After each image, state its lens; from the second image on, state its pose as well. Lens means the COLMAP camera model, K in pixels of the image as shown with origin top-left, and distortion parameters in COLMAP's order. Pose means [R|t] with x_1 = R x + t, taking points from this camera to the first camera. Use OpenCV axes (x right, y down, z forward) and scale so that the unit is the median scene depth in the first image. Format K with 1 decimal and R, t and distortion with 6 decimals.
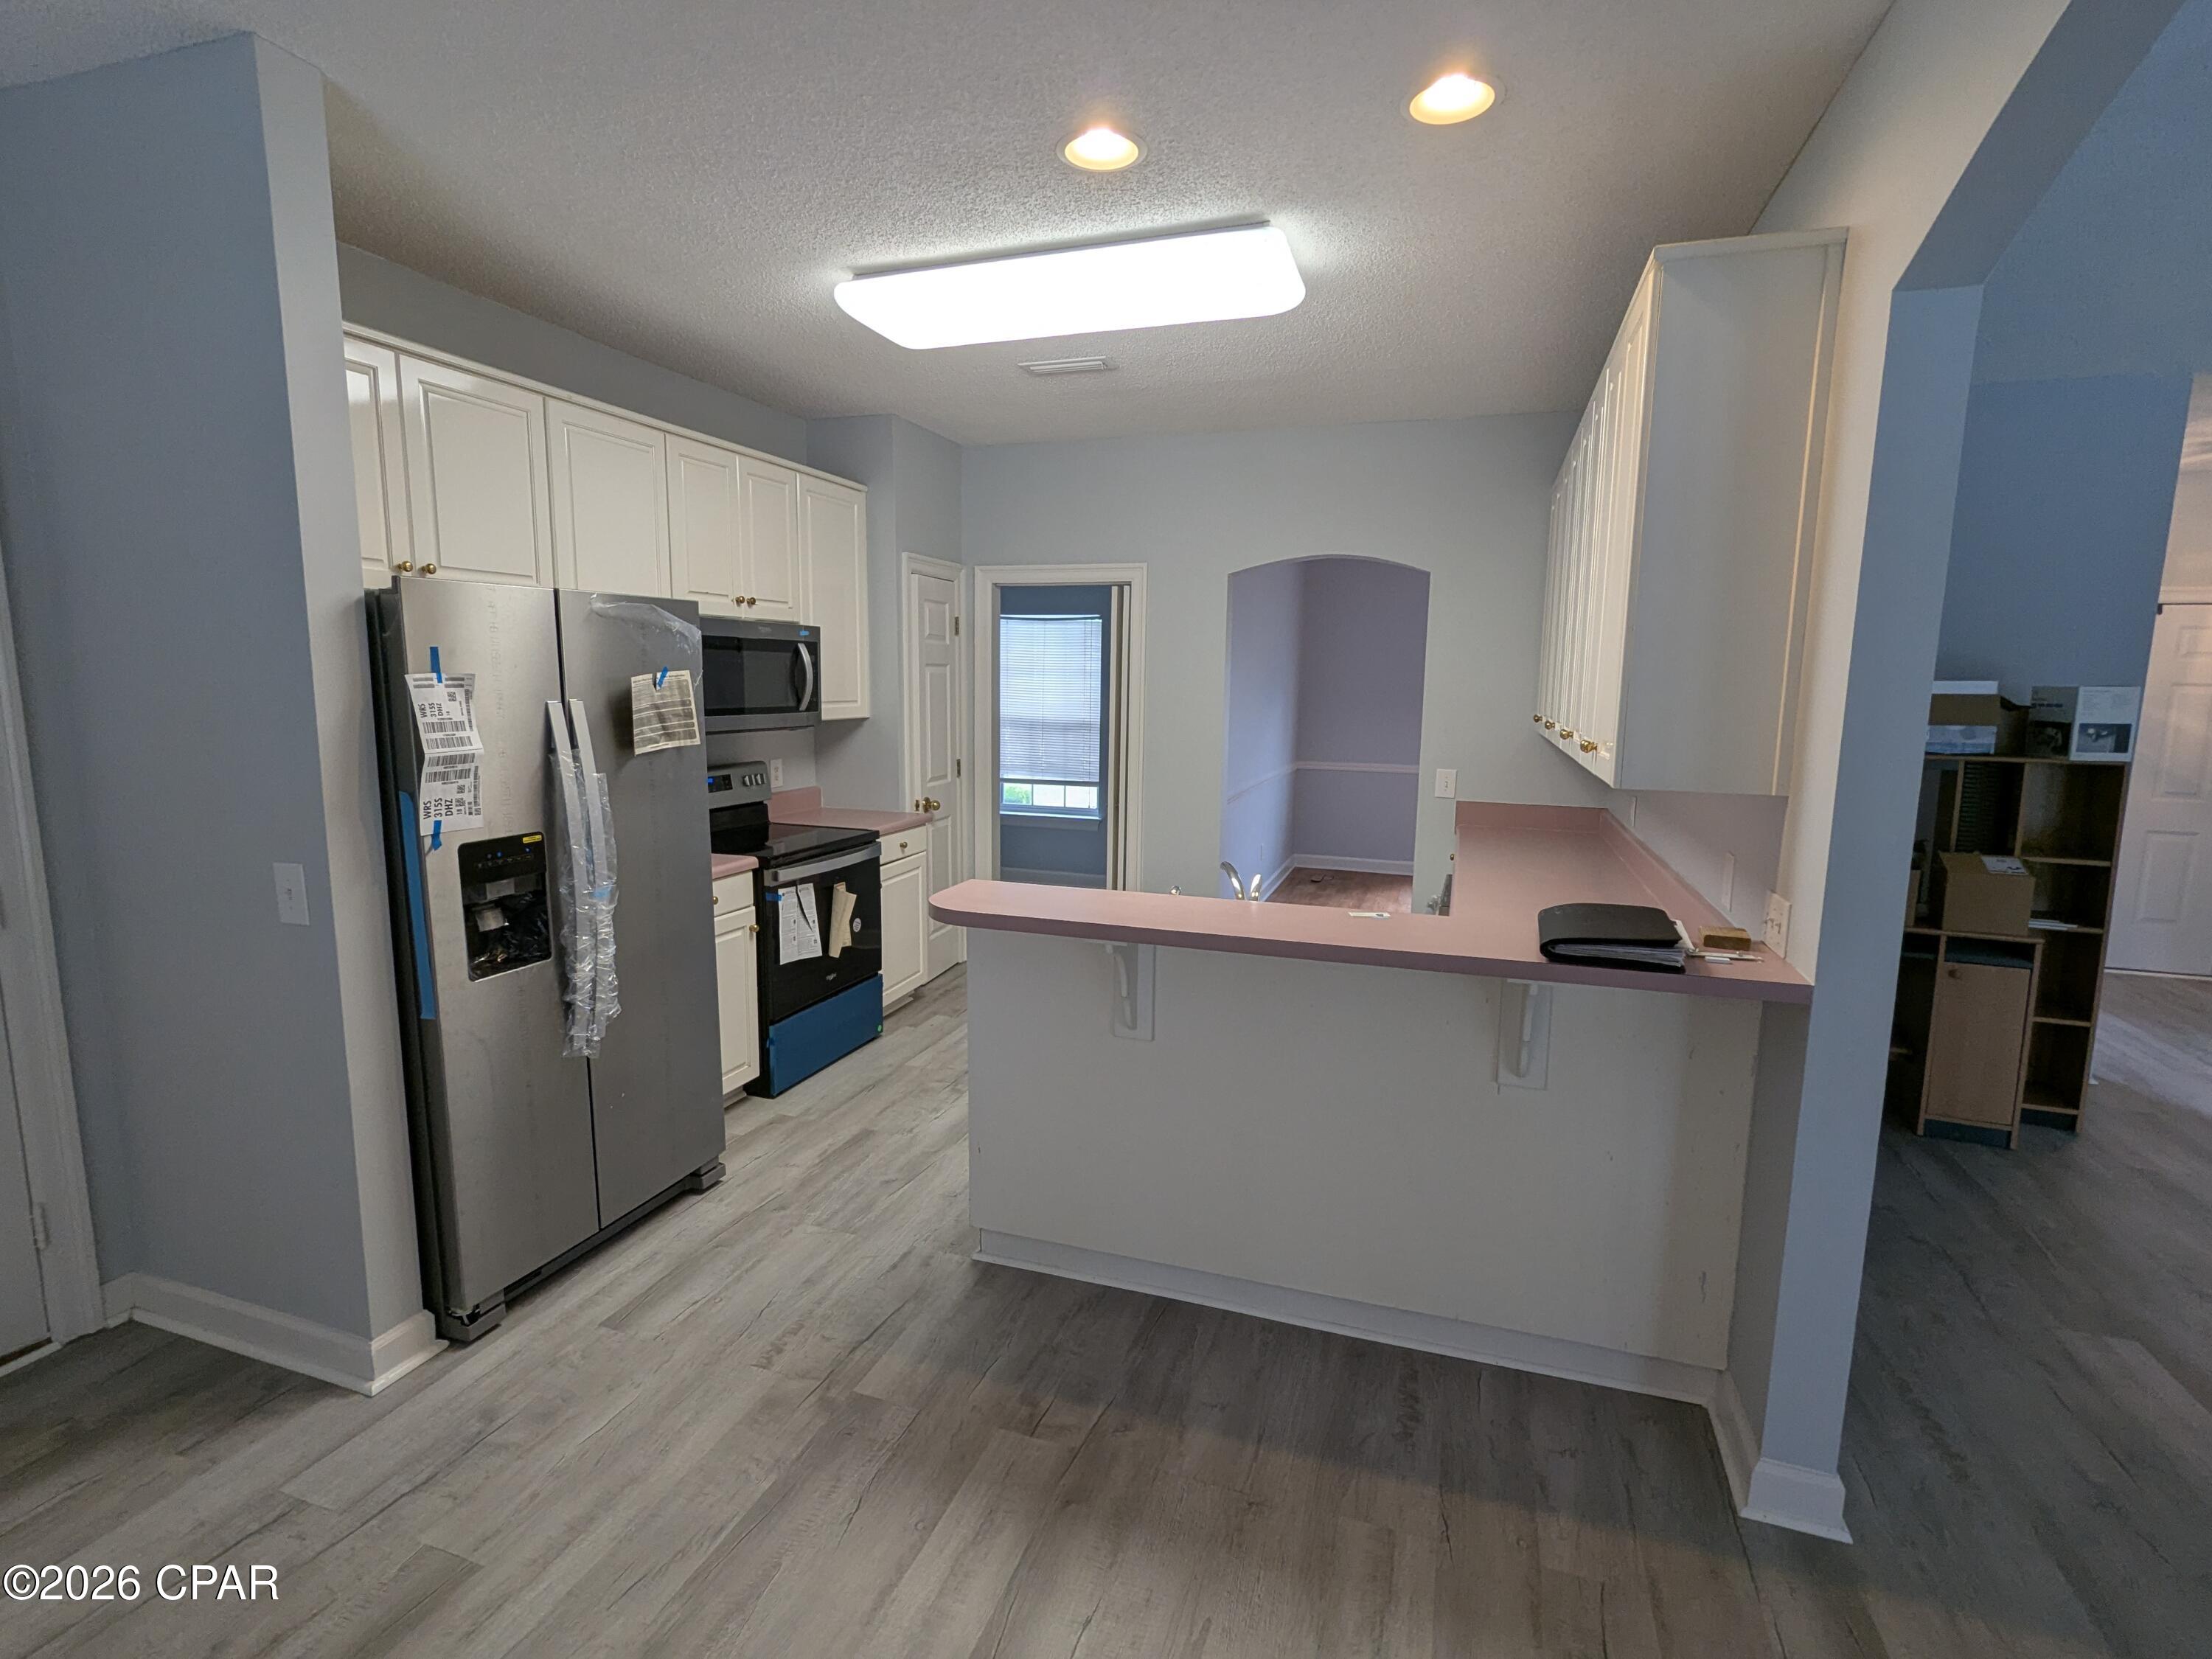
lens RADIAL K [[1068.5, 0, 1108.7], [0, 1068.5, 828.6], [0, 0, 1]] dist [-0.000887, -0.000264]
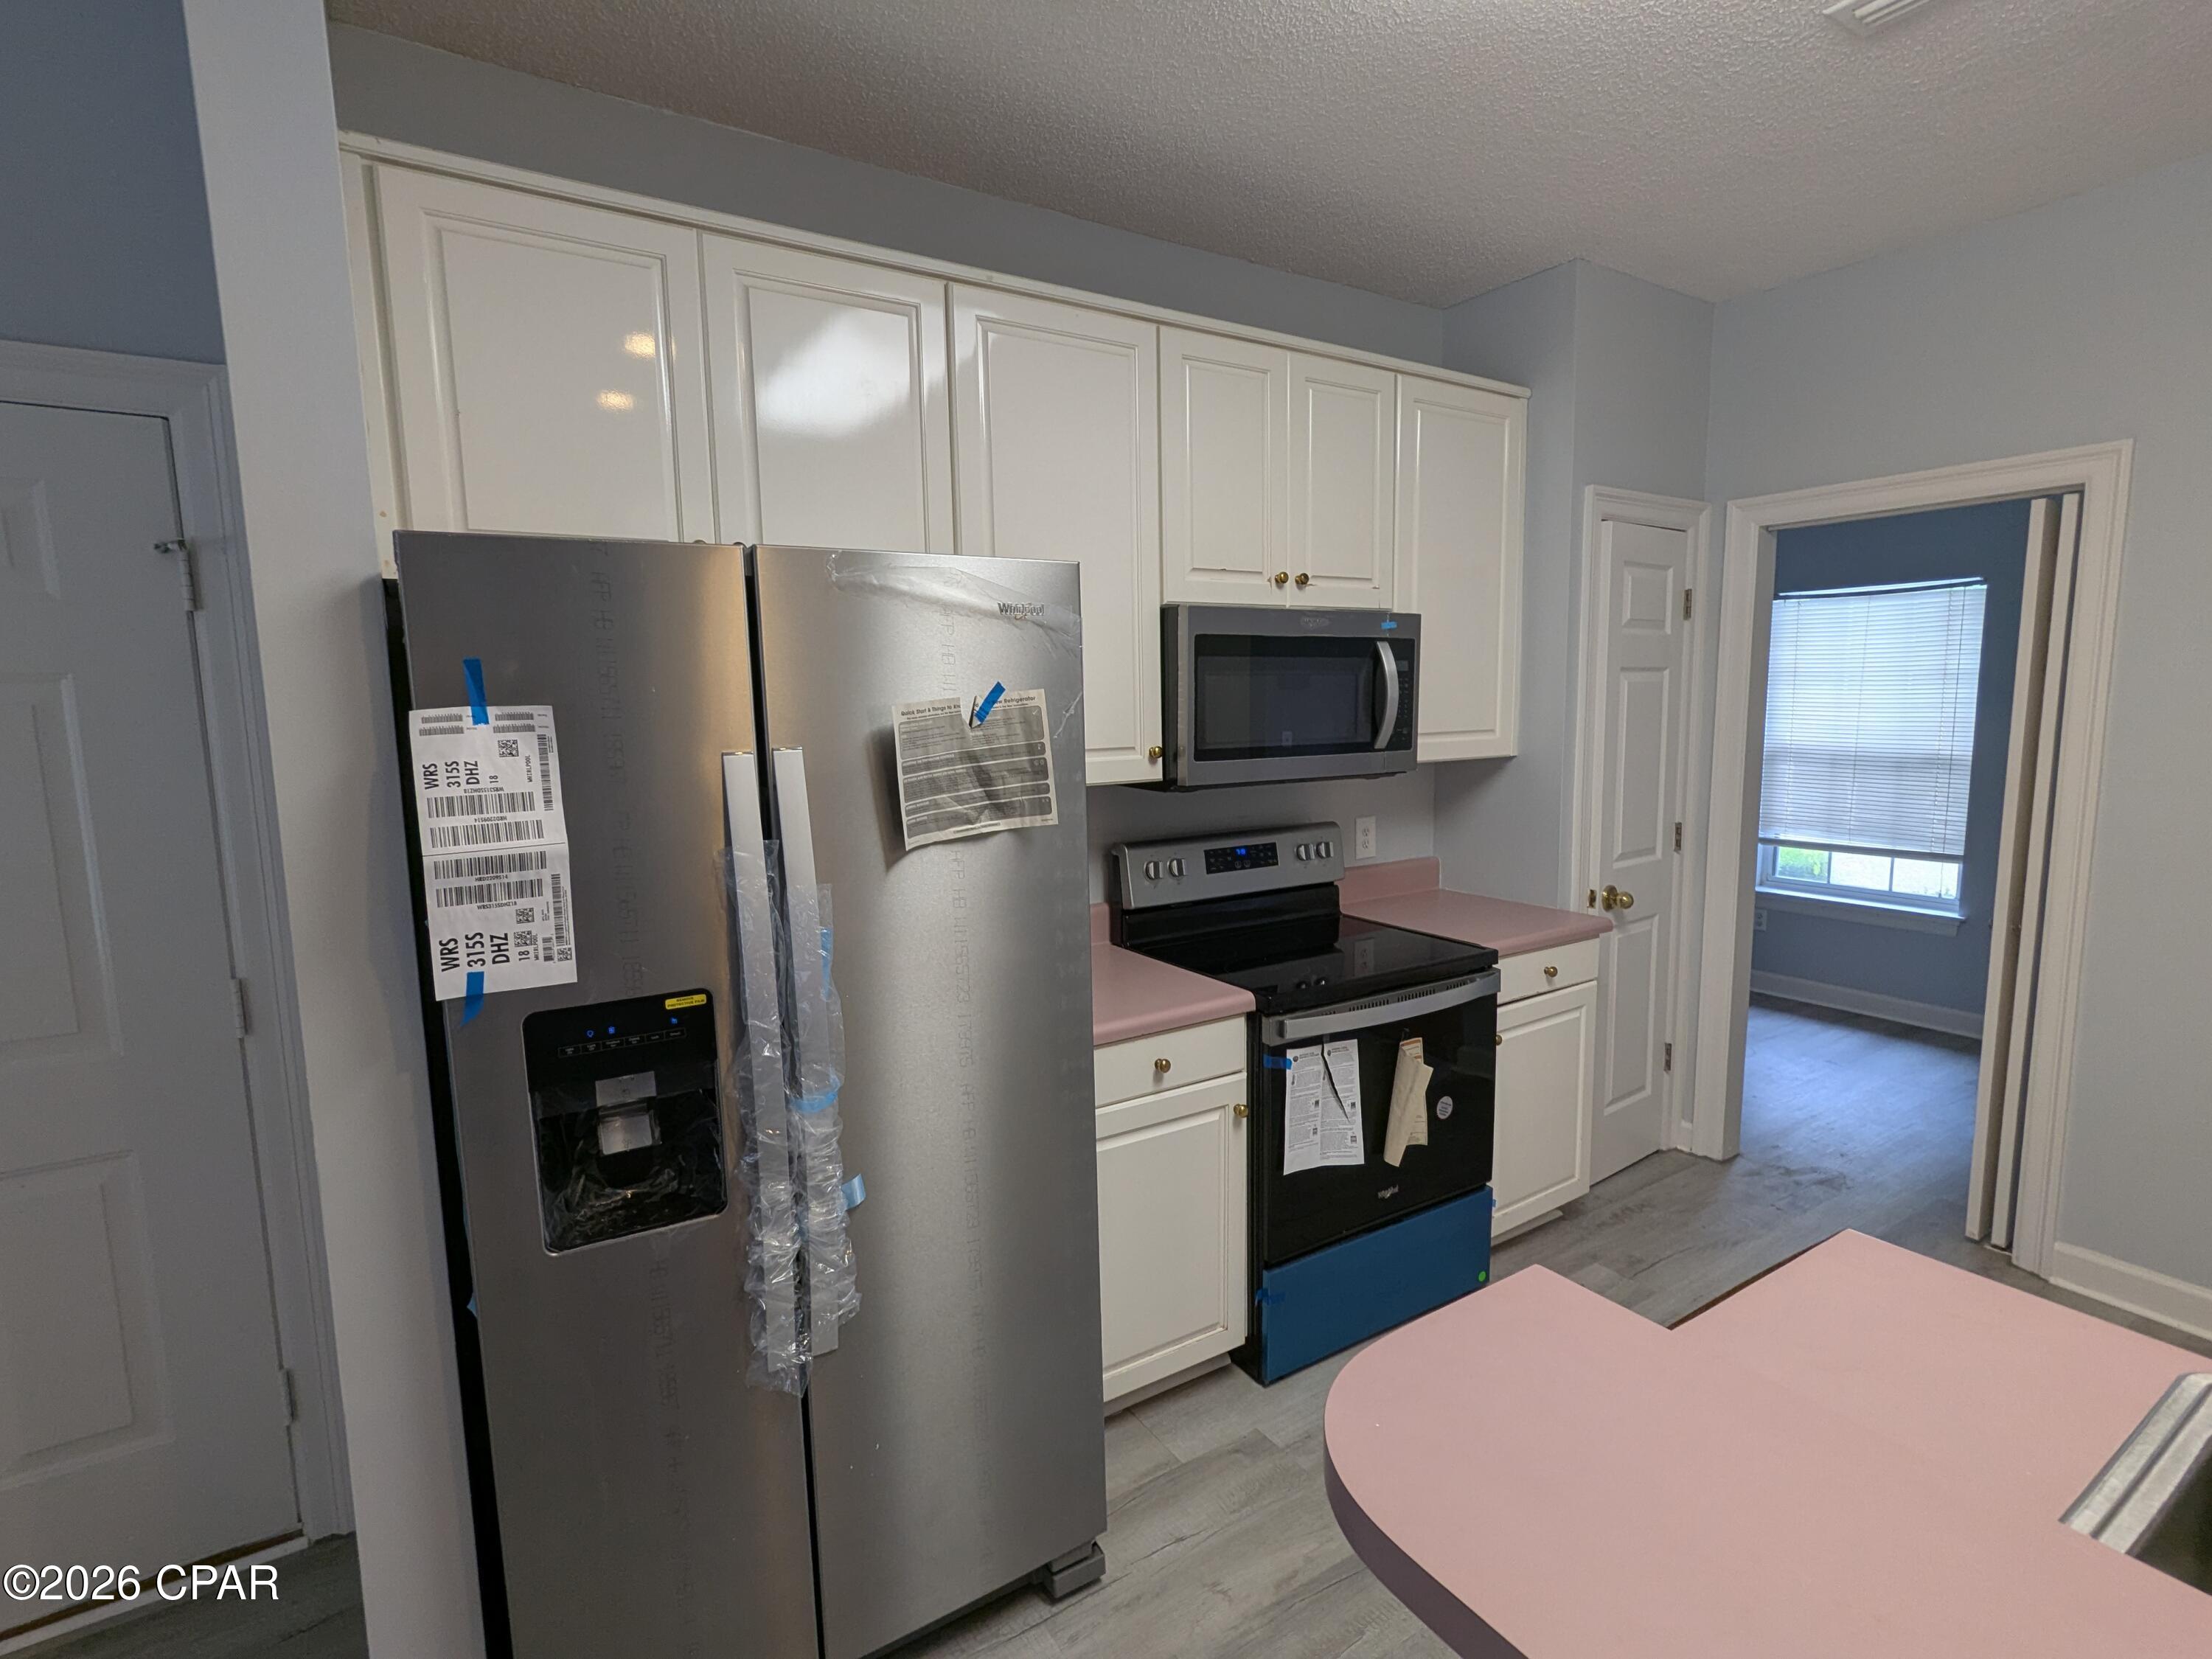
lens RADIAL K [[1068.5, 0, 1100.1], [0, 1068.5, 828.8], [0, 0, 1]] dist [-0.000887, -0.000264]
pose [[0.776818, 0.049904, -0.627744, -0.023080], [-0.061929, 0.998077, 0.002709, -0.070680], [0.626672, 0.036771, 0.778415, 0.526281]]
